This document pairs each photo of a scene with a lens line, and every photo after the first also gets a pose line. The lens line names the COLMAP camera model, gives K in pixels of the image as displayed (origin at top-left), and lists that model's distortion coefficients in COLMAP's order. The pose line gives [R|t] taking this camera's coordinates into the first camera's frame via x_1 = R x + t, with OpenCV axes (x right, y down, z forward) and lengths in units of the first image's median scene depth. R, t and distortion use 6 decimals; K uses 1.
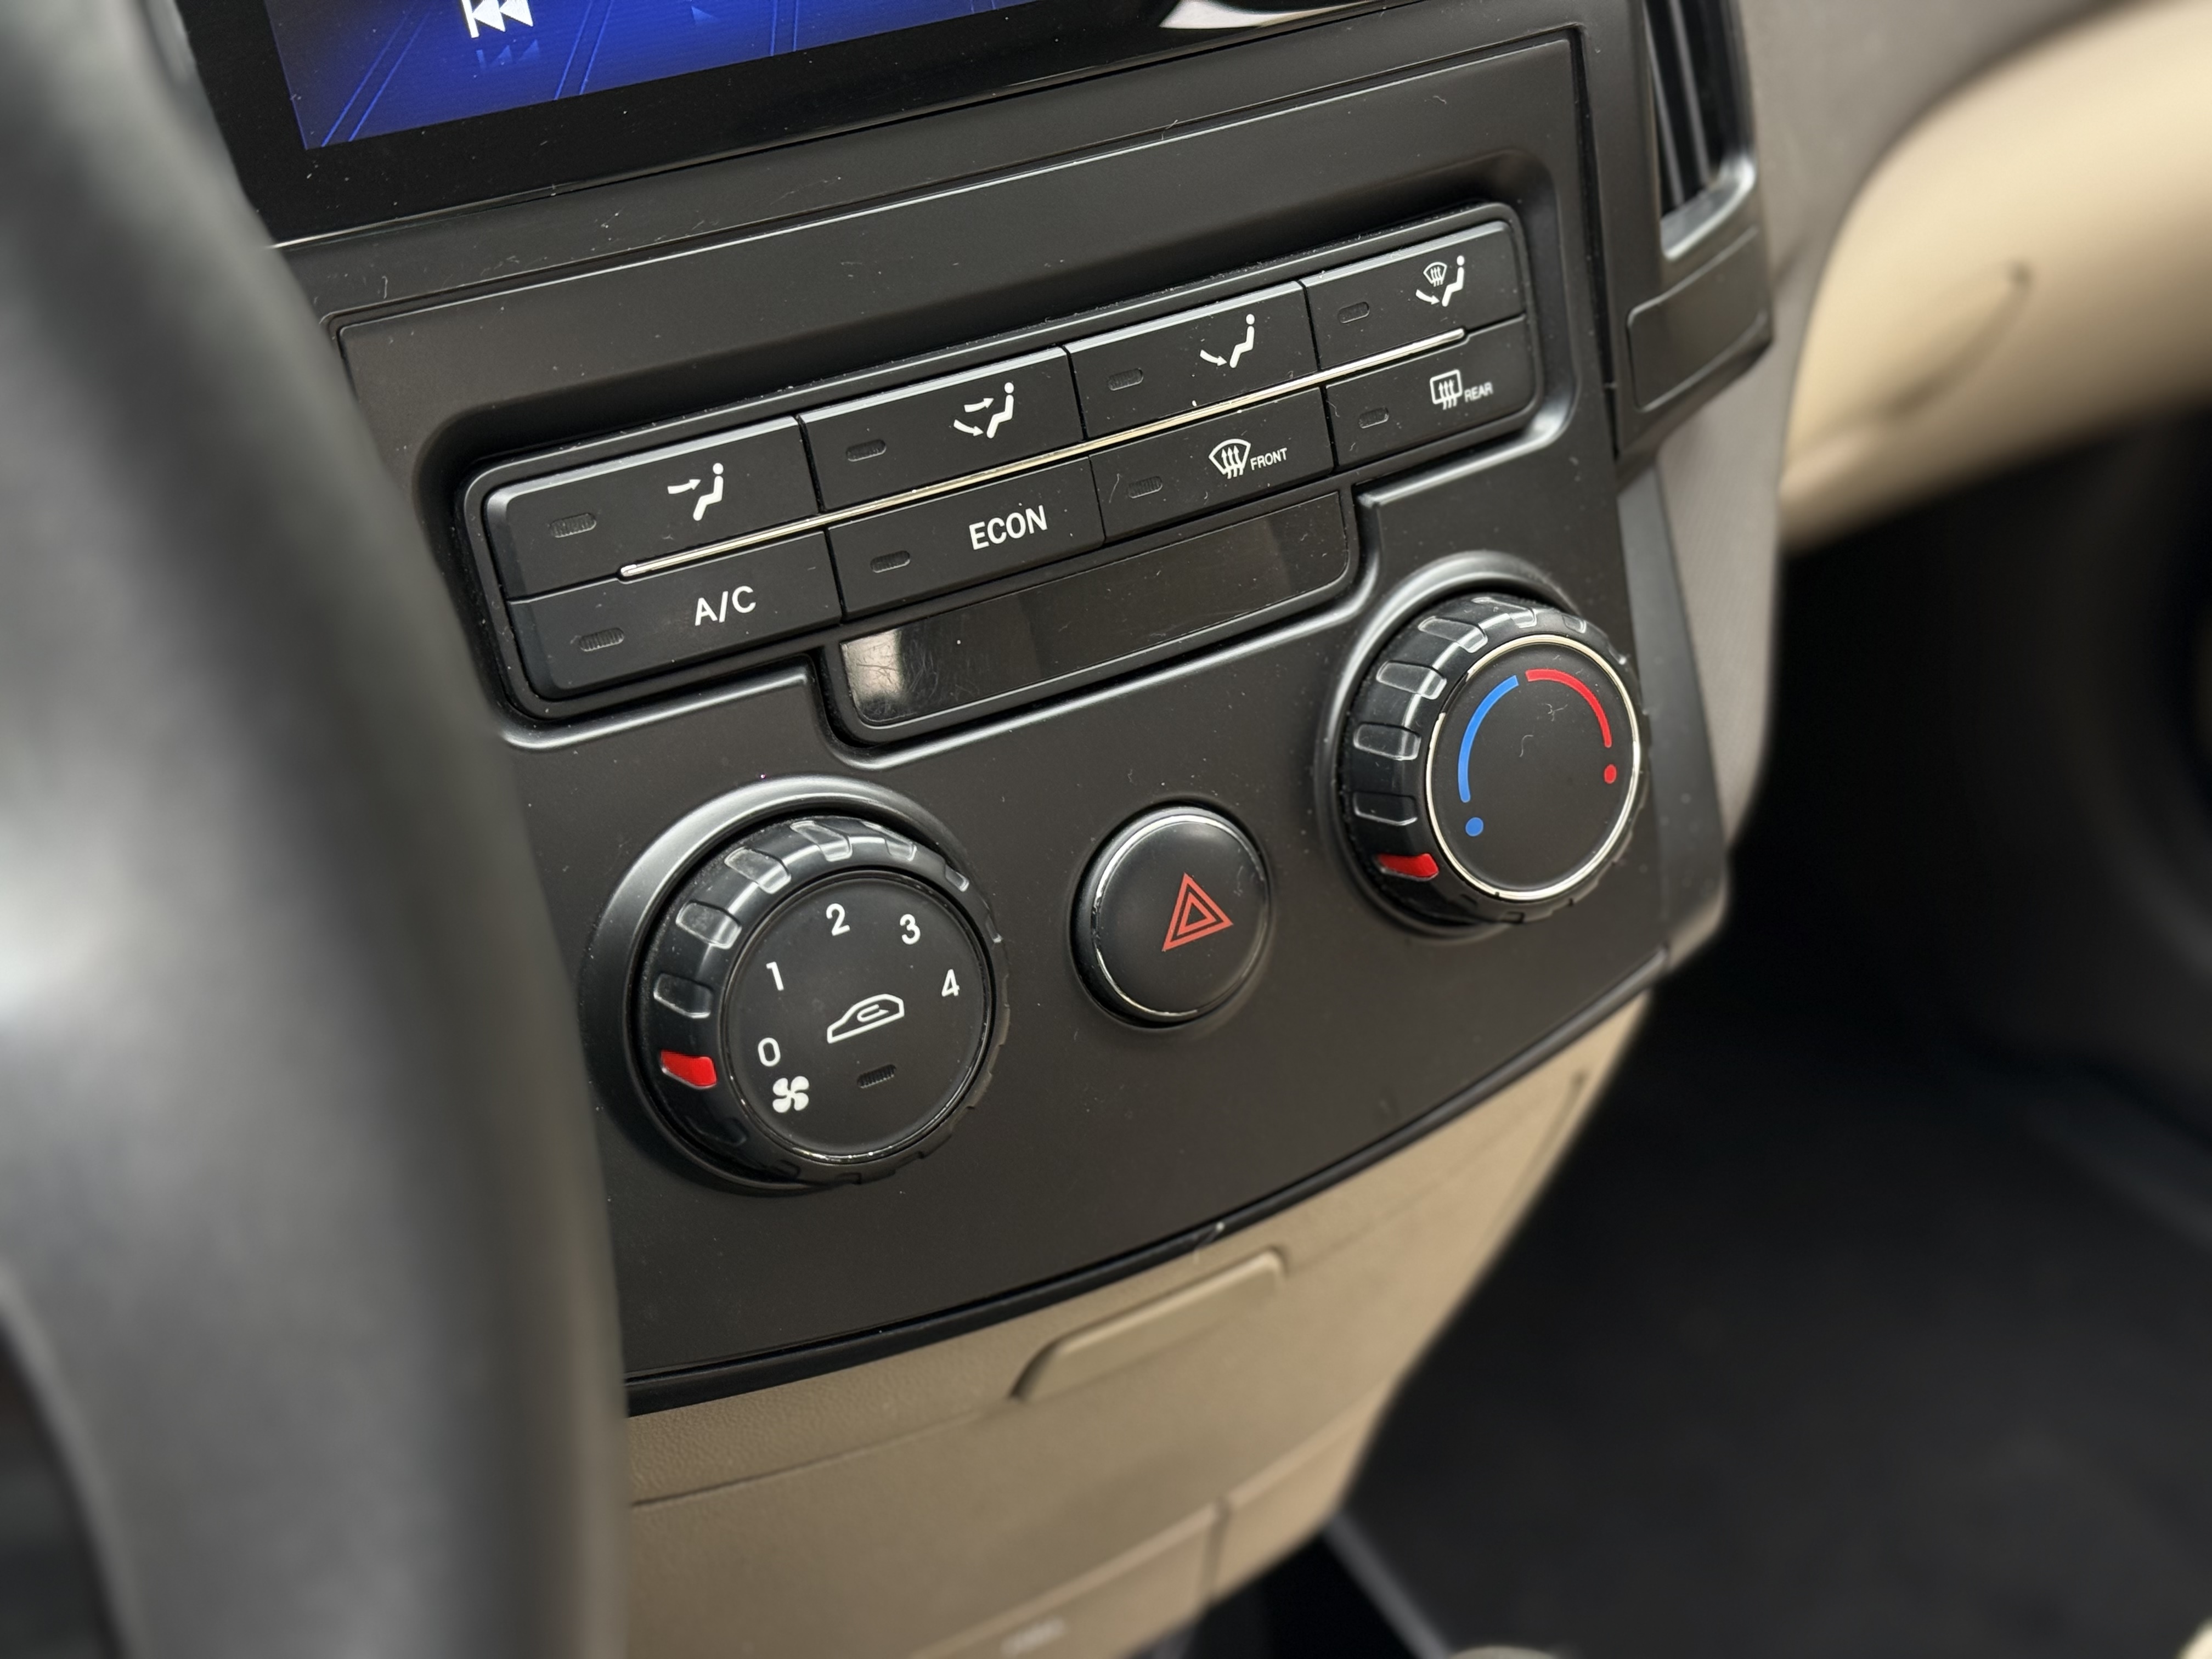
lens RADIAL K [[3264.1, 0, 1106.0], [0, 3264.1, 829.5], [0, 0, 1]] dist [0.097501, -0.074905]
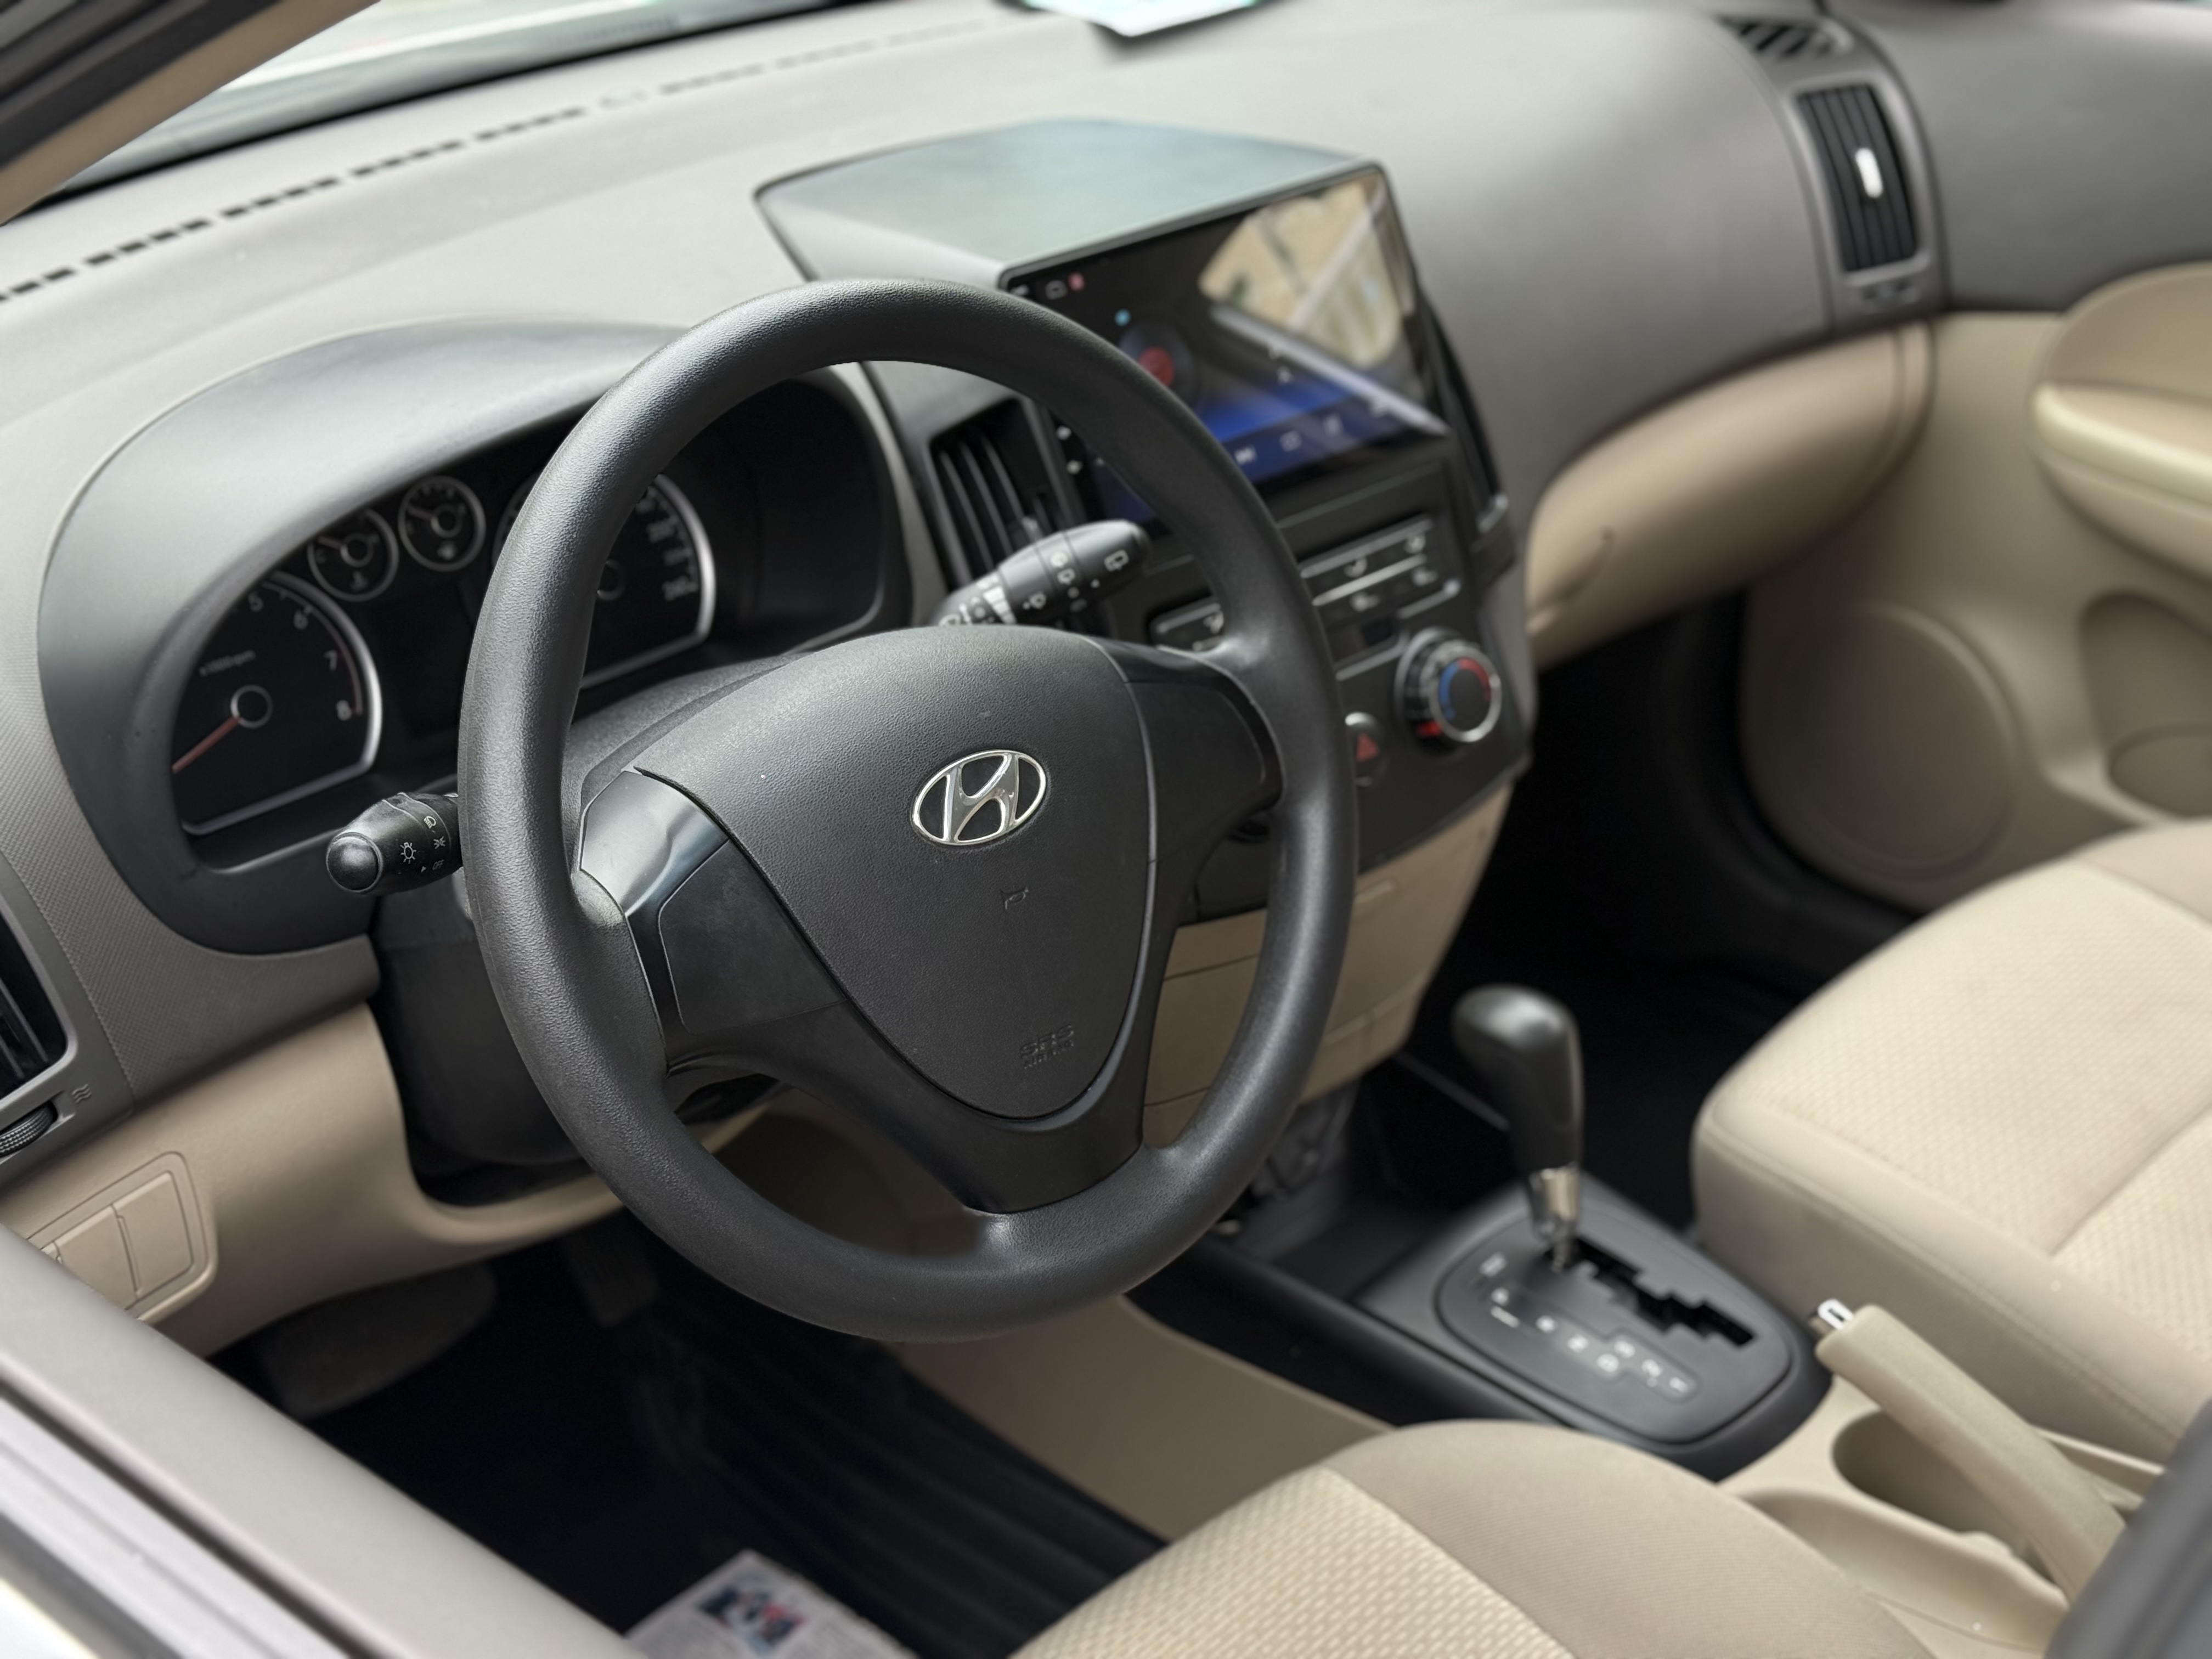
lens RADIAL K [[3101.2, 0, 1110.5], [0, 3101.2, 929.5], [0, 0, 1]] dist [0.111098, -0.140219]
pose [[0.989901, -0.115313, 0.082450, -0.456282], [0.122163, 0.988990, -0.083520, 0.395432], [-0.071911, 0.092749, 0.993089, -1.819166]]
